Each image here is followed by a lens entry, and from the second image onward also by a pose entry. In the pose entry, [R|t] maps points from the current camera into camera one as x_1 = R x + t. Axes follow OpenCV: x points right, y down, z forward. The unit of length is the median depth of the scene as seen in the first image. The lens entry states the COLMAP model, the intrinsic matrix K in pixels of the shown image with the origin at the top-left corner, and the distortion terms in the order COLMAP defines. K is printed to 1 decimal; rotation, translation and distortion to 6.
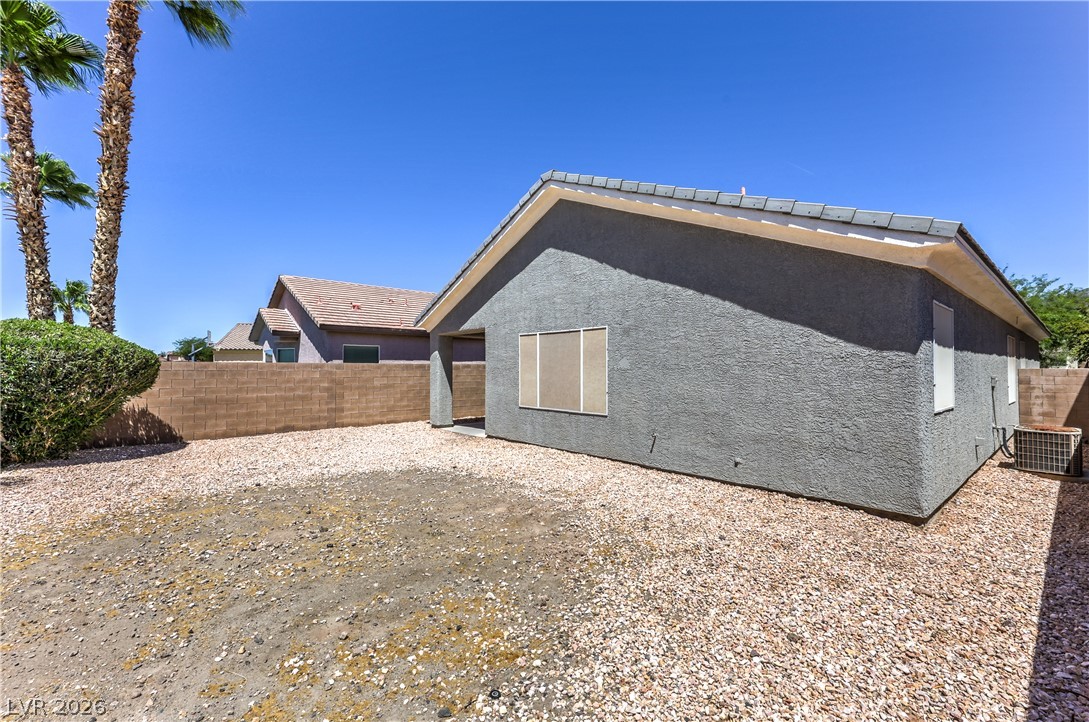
lens RADIAL K [[462.2, 0, 535.8], [0, 462.2, 360.3], [0, 0, 1]] dist [0.002791, 0.001020]
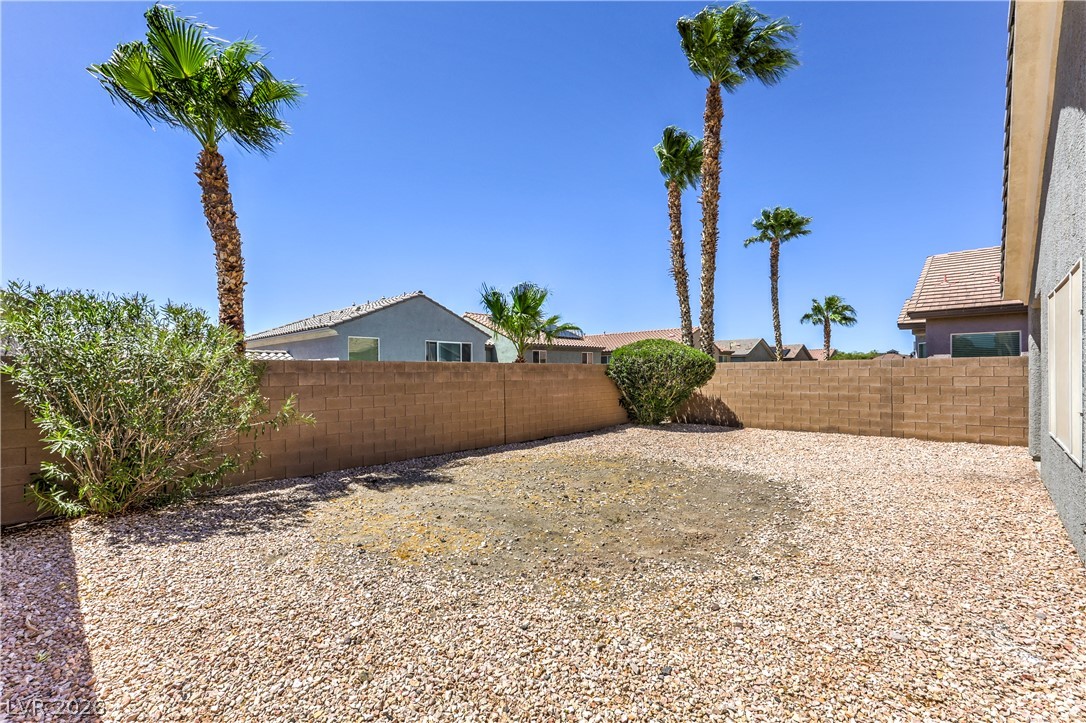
lens RADIAL K [[460.9, 0, 537.6], [0, 460.9, 369.5], [0, 0, 1]] dist [0.002791, 0.001020]
pose [[0.097625, -0.006283, -0.995203, 0.363858], [0.027615, 0.999612, -0.003601, 0.010913], [0.994840, -0.027131, 0.097761, 0.316626]]
